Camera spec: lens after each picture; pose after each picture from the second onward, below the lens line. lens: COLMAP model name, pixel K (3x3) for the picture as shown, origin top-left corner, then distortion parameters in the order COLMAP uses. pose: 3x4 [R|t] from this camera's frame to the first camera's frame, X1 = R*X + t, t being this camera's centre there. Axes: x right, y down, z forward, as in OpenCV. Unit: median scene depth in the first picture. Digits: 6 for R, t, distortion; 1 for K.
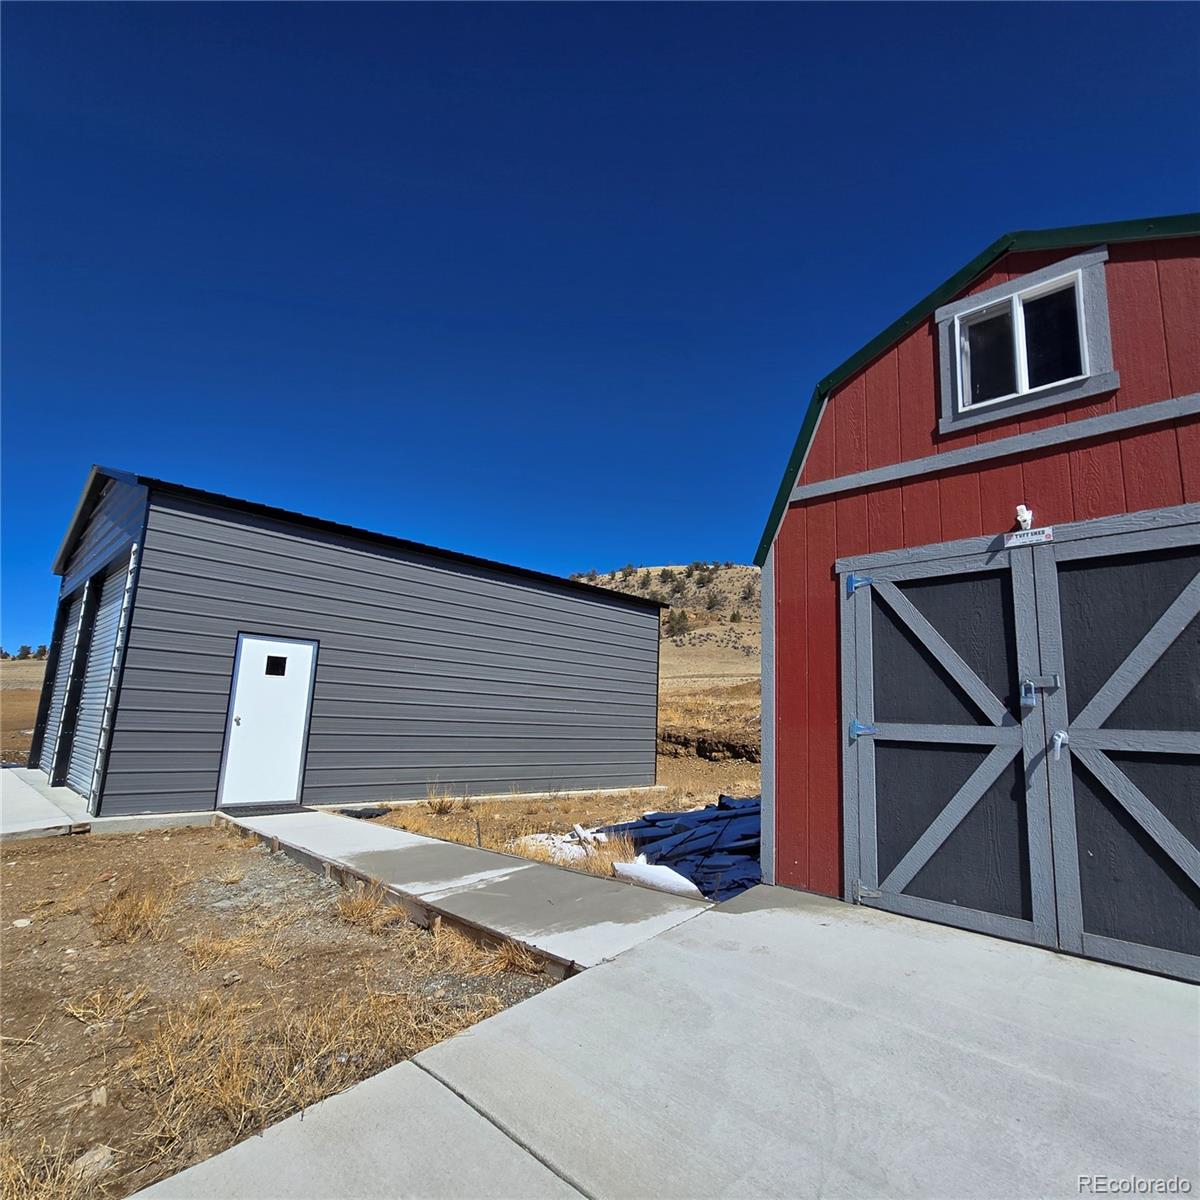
lens RADIAL K [[656.3, 0, 603.2], [0, 656.3, 609.7], [0, 0, 1]] dist [-0.005059, -0.001619]
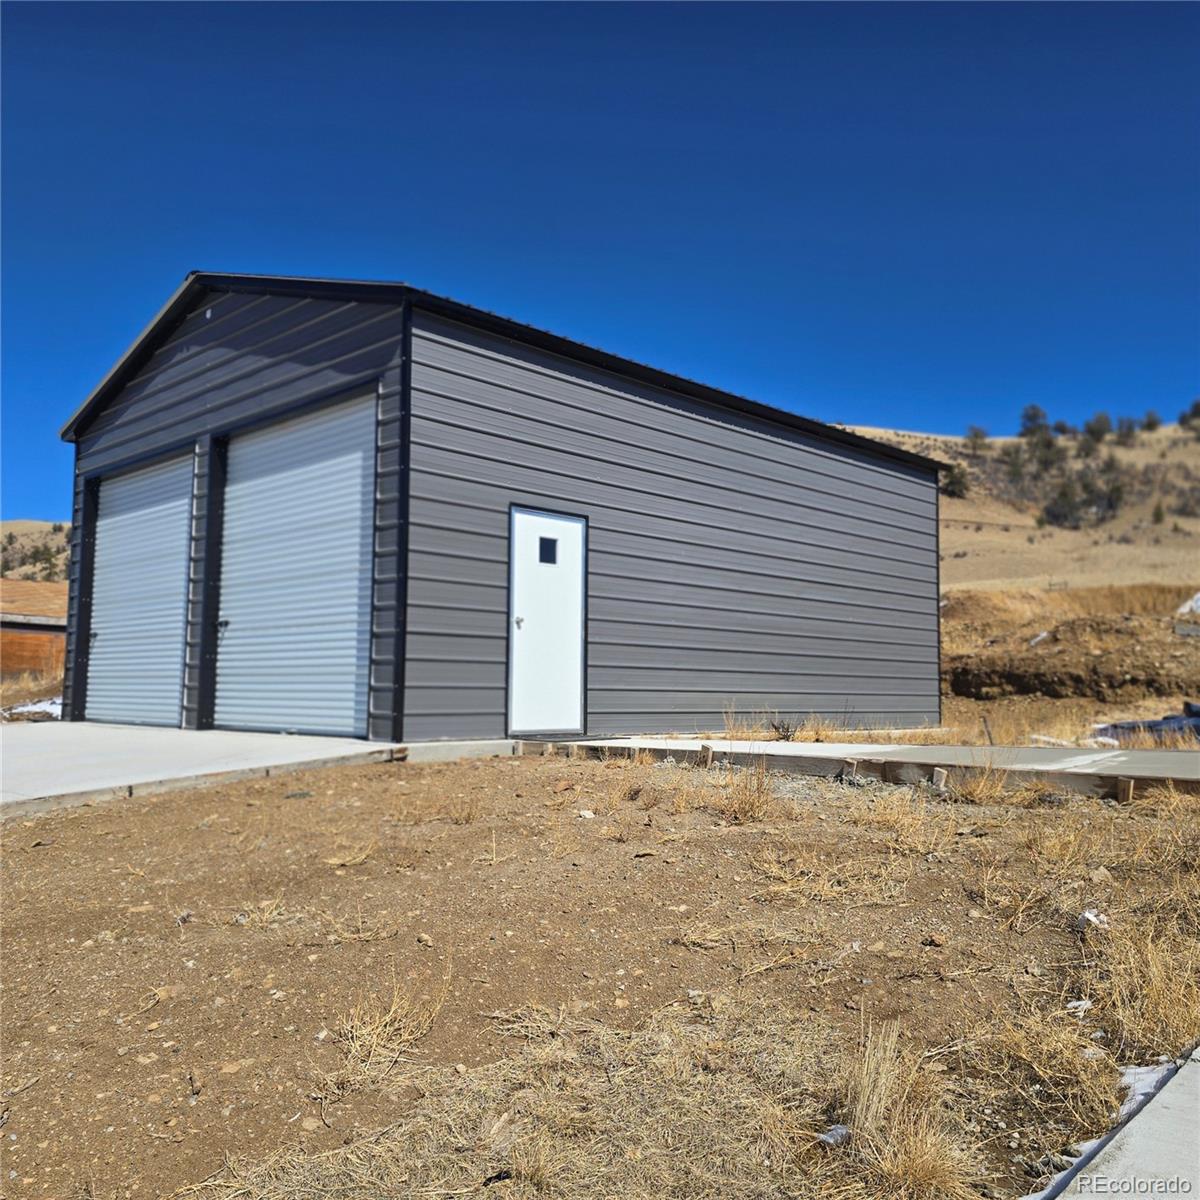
lens RADIAL K [[1066.3, 0, 600.0], [0, 1066.3, 600.0], [0, 0, 1]] dist [0.091037, -0.009173]
pose [[0.999671, -0.025478, 0.002790, -1.017757], [0.025131, 0.995752, 0.088575, 0.083159], [-0.005035, -0.088476, 0.996066, -0.456197]]
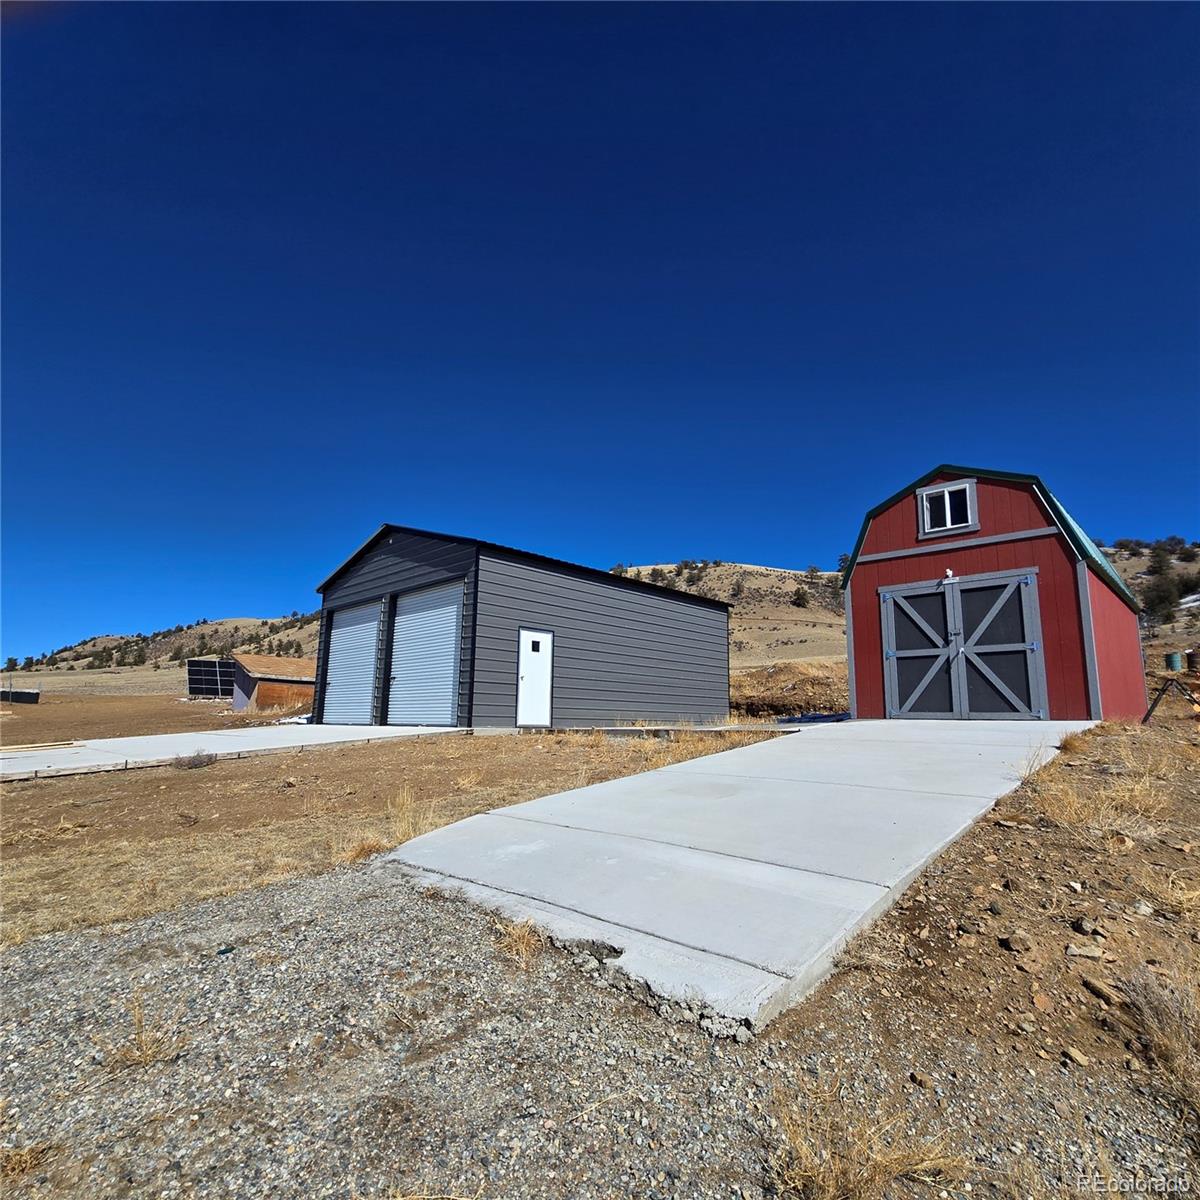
lens RADIAL K [[656.3, 0, 603.2], [0, 656.3, 609.7], [0, 0, 1]] dist [-0.005059, -0.001619]
pose [[0.999549, -0.020722, 0.021738, -0.820549], [0.020700, 0.999785, 0.001254, -0.019003], [-0.021759, -0.000803, 0.999763, -1.614539]]
